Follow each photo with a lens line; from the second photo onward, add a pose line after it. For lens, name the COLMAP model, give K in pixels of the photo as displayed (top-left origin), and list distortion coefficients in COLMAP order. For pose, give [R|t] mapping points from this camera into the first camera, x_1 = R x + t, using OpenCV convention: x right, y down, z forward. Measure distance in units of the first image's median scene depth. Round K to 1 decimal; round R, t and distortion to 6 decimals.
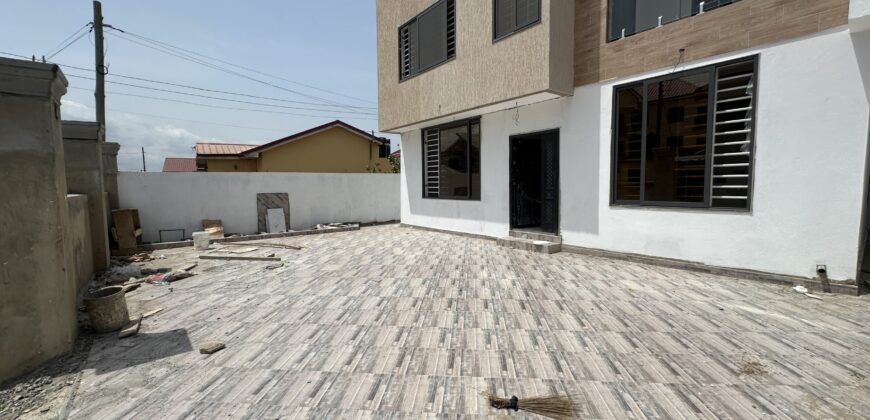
lens RADIAL K [[351.0, 0, 431.4], [0, 351.0, 209.3], [0, 0, 1]] dist [-0.003945, 0.001650]
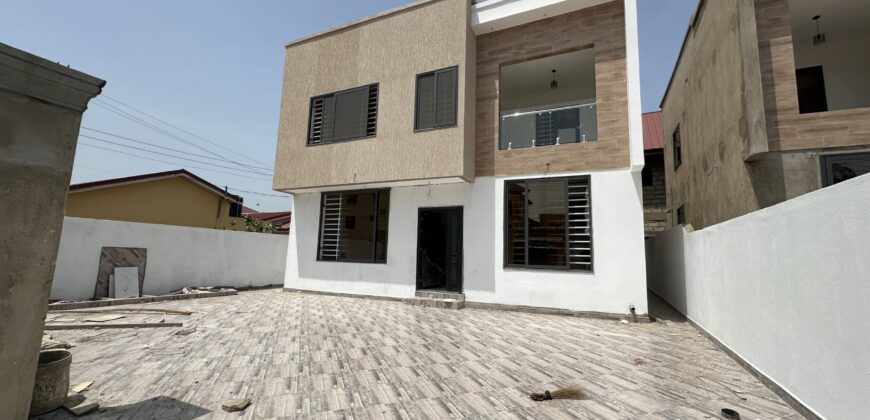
lens RADIAL K [[351.0, 0, 433.6], [0, 351.0, 209.3], [0, 0, 1]] dist [-0.003945, 0.001650]
pose [[0.890535, 0.100042, 0.443778, -0.315581], [-0.008725, 0.979096, -0.203211, 0.040568], [-0.454831, 0.177094, 0.872792, -0.053701]]
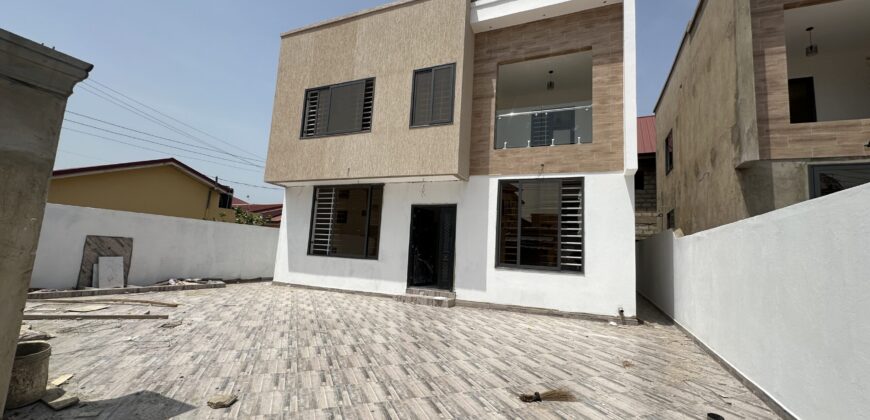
lens RADIAL K [[351.0, 0, 433.9], [0, 351.0, 209.4], [0, 0, 1]] dist [-0.003945, 0.001650]
pose [[0.877164, 0.121748, 0.464500, -0.316863], [-0.032989, 0.980318, -0.194649, 0.037279], [-0.479056, 0.155416, 0.863916, -0.048002]]
